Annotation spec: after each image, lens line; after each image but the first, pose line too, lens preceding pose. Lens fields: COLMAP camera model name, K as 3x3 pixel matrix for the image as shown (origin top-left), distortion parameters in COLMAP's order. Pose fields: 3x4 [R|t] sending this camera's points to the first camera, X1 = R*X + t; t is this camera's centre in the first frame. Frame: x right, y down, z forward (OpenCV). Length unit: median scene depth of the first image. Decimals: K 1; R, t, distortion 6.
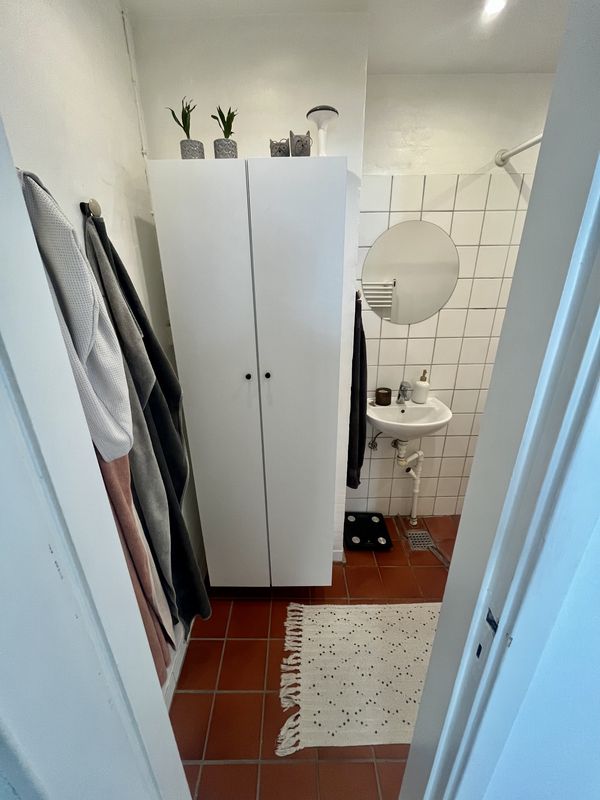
lens RADIAL K [[322.7, 0, 297.0], [0, 322.7, 397.5], [0, 0, 1]] dist [-0.007457, 0.002416]
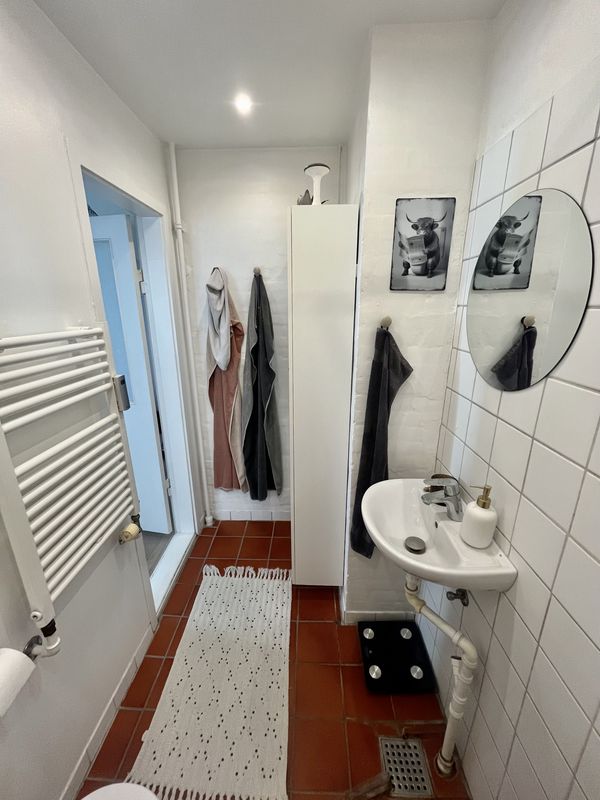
lens RADIAL K [[322.7, 0, 297.0], [0, 322.7, 397.5], [0, 0, 1]] dist [-0.007457, 0.002416]
pose [[-0.043870, 0.284540, -0.957660, 0.844730], [-0.357174, 0.890759, 0.281024, -0.241505], [0.933007, 0.354380, 0.062552, 0.646742]]
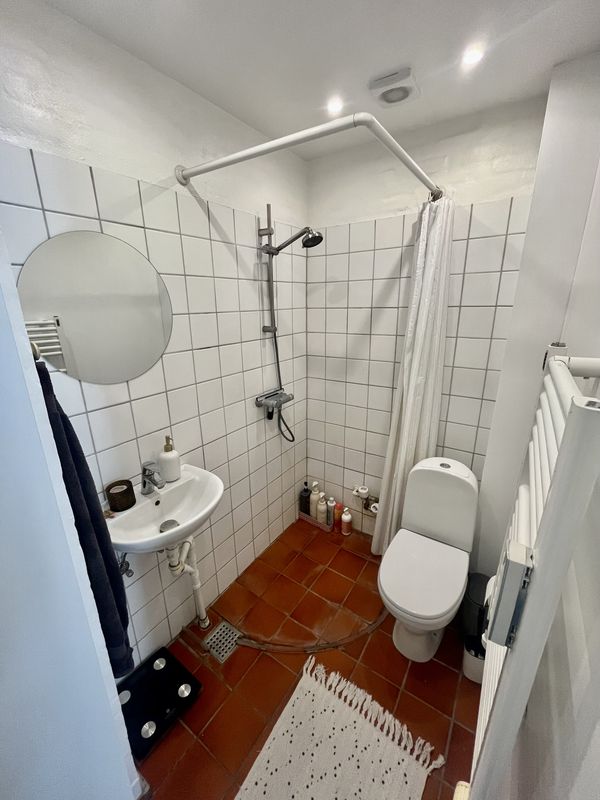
lens RADIAL K [[322.7, 0, 297.0], [0, 322.7, 397.5], [0, 0, 1]] dist [-0.007457, 0.002416]
pose [[0.569638, -0.229933, 0.789078, 0.006848], [0.300321, 0.951913, 0.060579, -0.125085], [-0.765062, 0.202468, 0.611299, 0.307265]]
